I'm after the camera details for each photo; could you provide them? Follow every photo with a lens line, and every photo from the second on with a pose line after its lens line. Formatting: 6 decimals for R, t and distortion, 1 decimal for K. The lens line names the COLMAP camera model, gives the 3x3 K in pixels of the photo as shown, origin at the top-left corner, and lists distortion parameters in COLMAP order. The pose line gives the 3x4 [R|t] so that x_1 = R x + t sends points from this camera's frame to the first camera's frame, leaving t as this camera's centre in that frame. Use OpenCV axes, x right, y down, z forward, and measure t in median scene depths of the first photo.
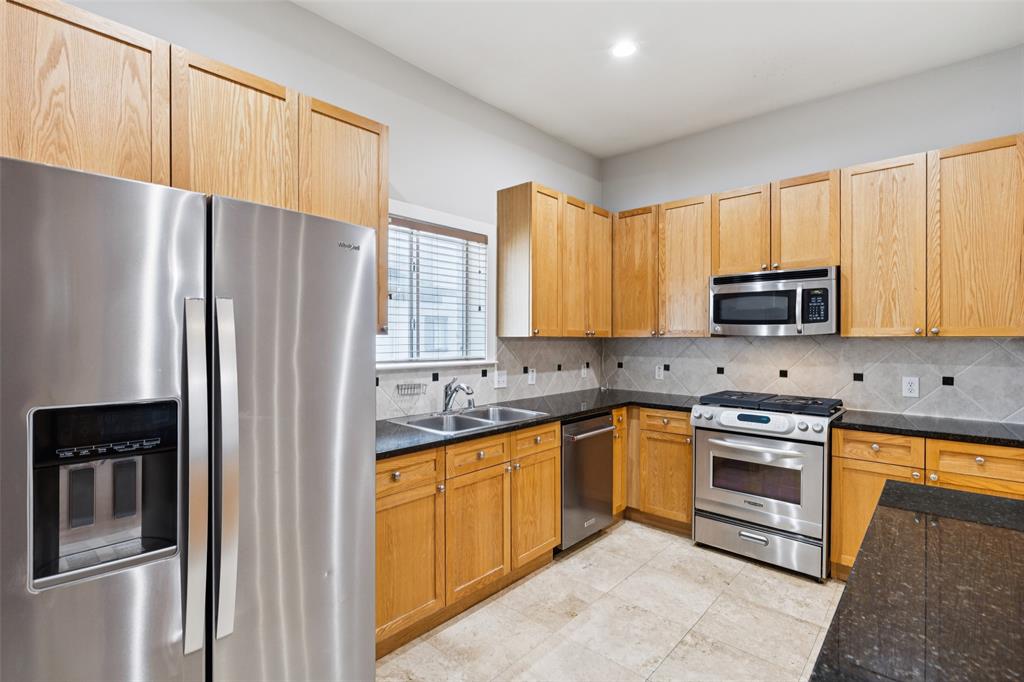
lens RADIAL K [[482.6, 0, 512.0], [0, 482.6, 341.0], [0, 0, 1]] dist [-0.000323, -0.000195]
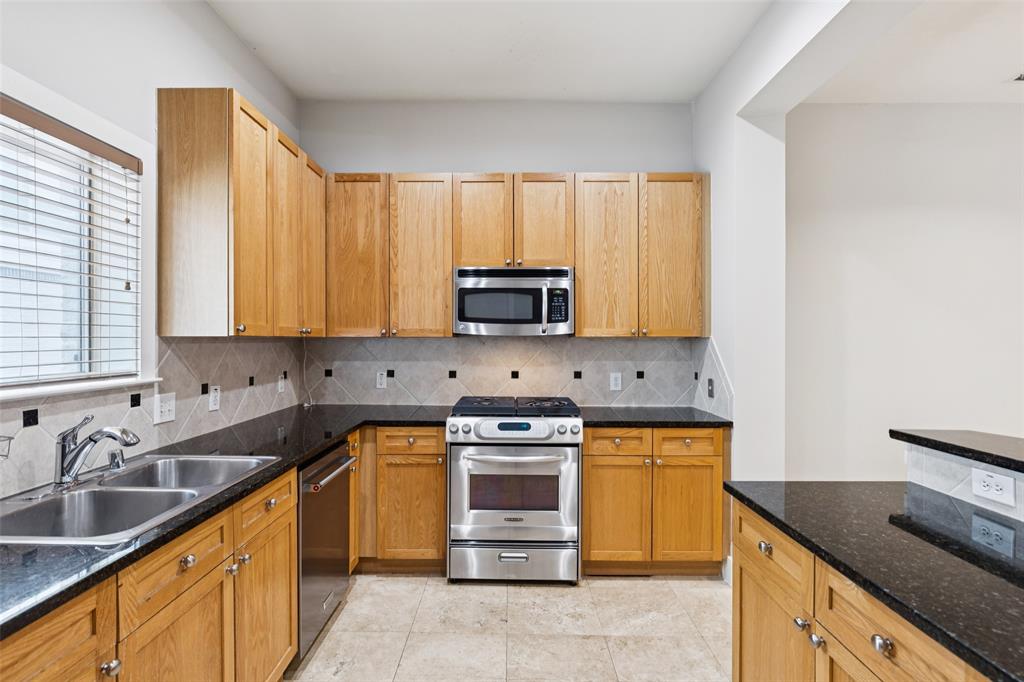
lens RADIAL K [[503.5, 0, 512.0], [0, 503.5, 341.0], [0, 0, 1]] dist [-0.000195, -0.000097]
pose [[0.748447, -0.005244, 0.663174, -0.117269], [0.004163, 0.999986, 0.003209, -0.003379], [-0.663181, 0.000359, 0.748459, 0.258212]]
